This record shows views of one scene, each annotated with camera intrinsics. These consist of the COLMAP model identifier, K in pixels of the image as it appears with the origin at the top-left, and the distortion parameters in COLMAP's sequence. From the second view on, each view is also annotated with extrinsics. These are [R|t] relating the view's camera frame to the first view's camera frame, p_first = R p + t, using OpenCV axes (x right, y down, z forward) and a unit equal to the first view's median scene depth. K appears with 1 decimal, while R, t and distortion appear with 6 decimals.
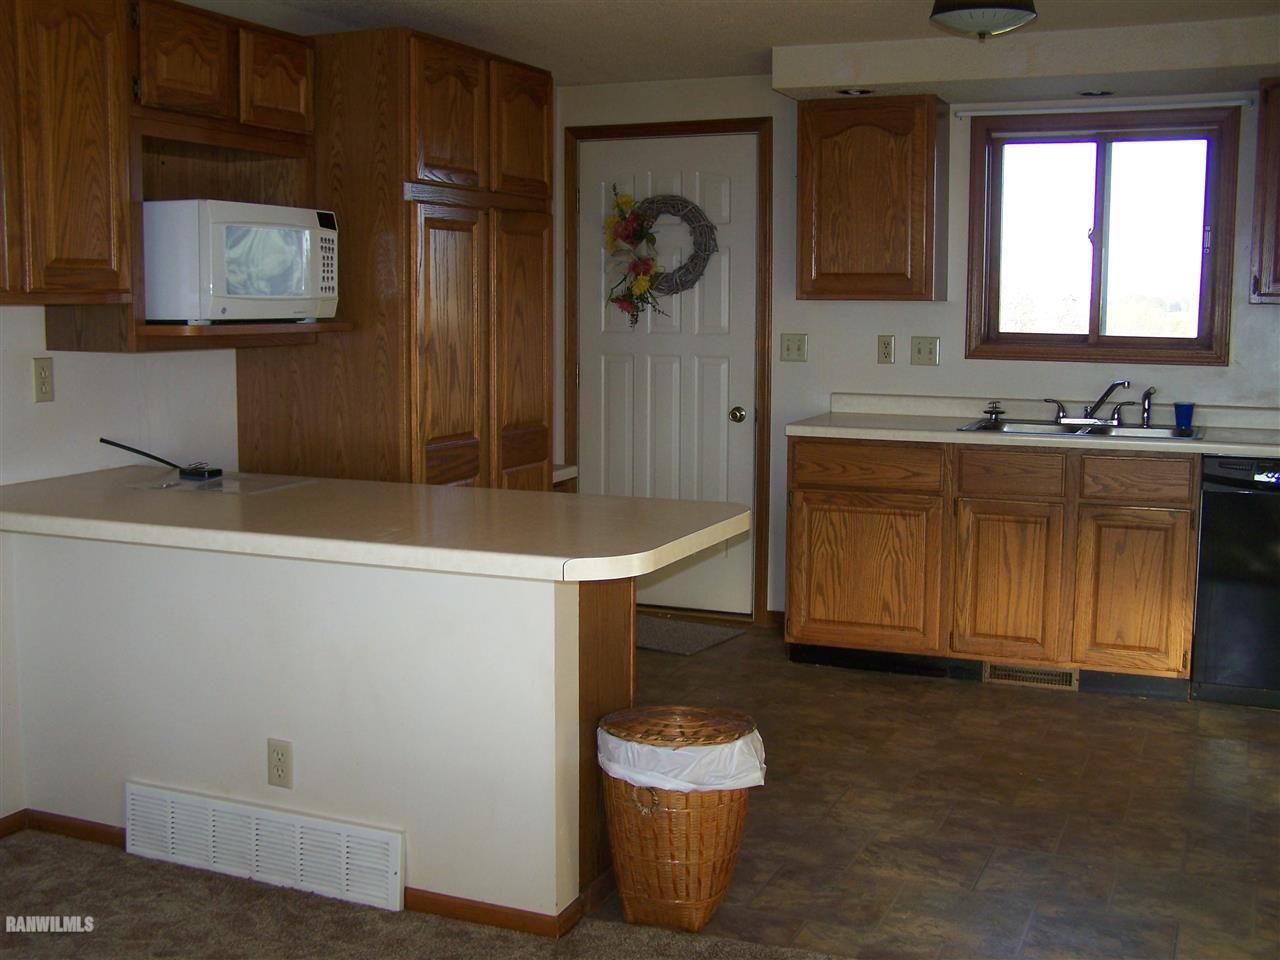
lens RADIAL K [[1526.7, 0, 640.0], [0, 1526.7, 480.0], [0, 0, 1]] dist [-0.192274, 0.313150]
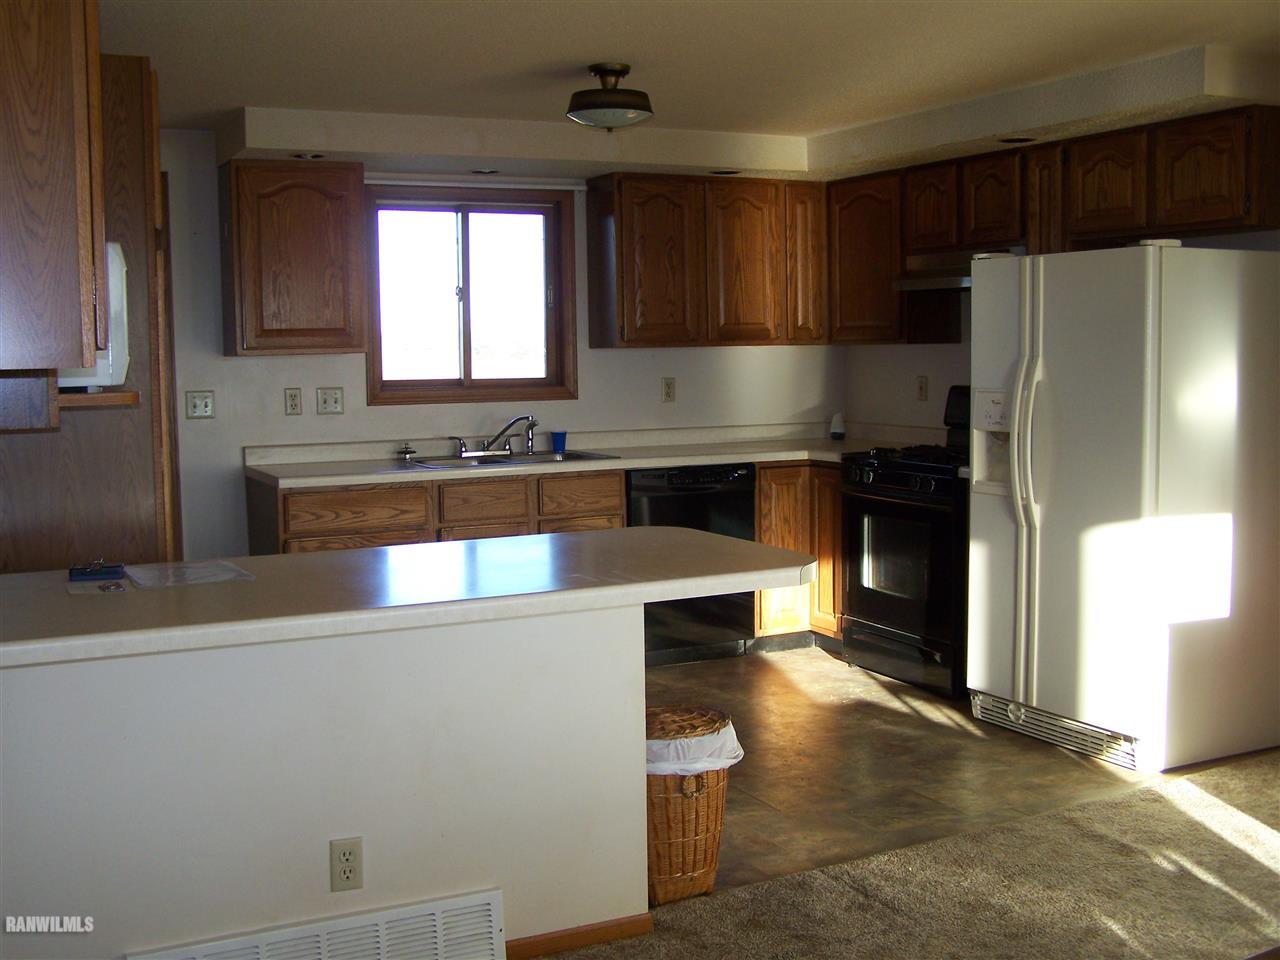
lens RADIAL K [[1526.7, 0, 640.0], [0, 1526.7, 480.0], [0, 0, 1]] dist [-0.192274, 0.313150]
pose [[0.612733, -0.081869, 0.786038, -0.554572], [0.108974, 0.993871, 0.018568, -0.027604], [-0.782740, 0.074281, 0.617900, 0.186977]]
